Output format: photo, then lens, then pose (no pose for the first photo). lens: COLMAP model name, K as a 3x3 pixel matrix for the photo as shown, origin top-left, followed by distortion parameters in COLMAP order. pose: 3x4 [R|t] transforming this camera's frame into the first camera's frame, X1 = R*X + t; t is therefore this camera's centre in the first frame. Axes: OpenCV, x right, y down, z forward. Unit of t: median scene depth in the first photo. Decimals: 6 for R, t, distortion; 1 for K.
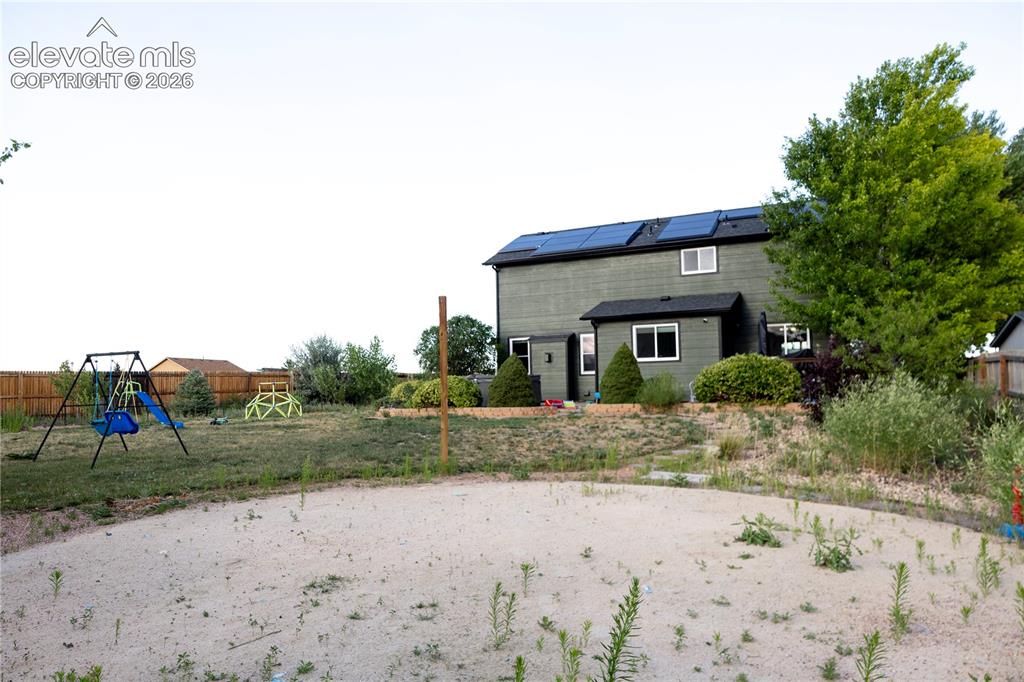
lens RADIAL K [[708.2, 0, 492.3], [0, 708.2, 356.5], [0, 0, 1]] dist [-0.006381, -0.000184]
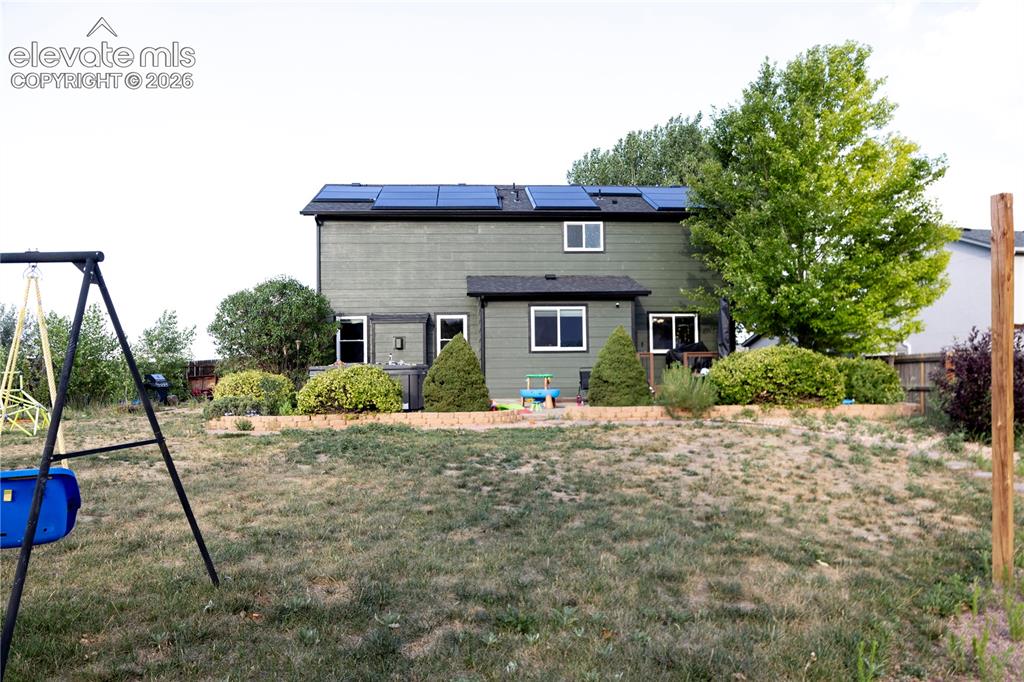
lens RADIAL K [[708.2, 0, 492.3], [0, 708.2, 356.5], [0, 0, 1]] dist [-0.006381, -0.000184]
pose [[0.872266, 0.025647, 0.488358, -0.226557], [-0.030302, 0.999539, 0.001630, 0.012653], [-0.488091, -0.016220, 0.872642, 0.307285]]
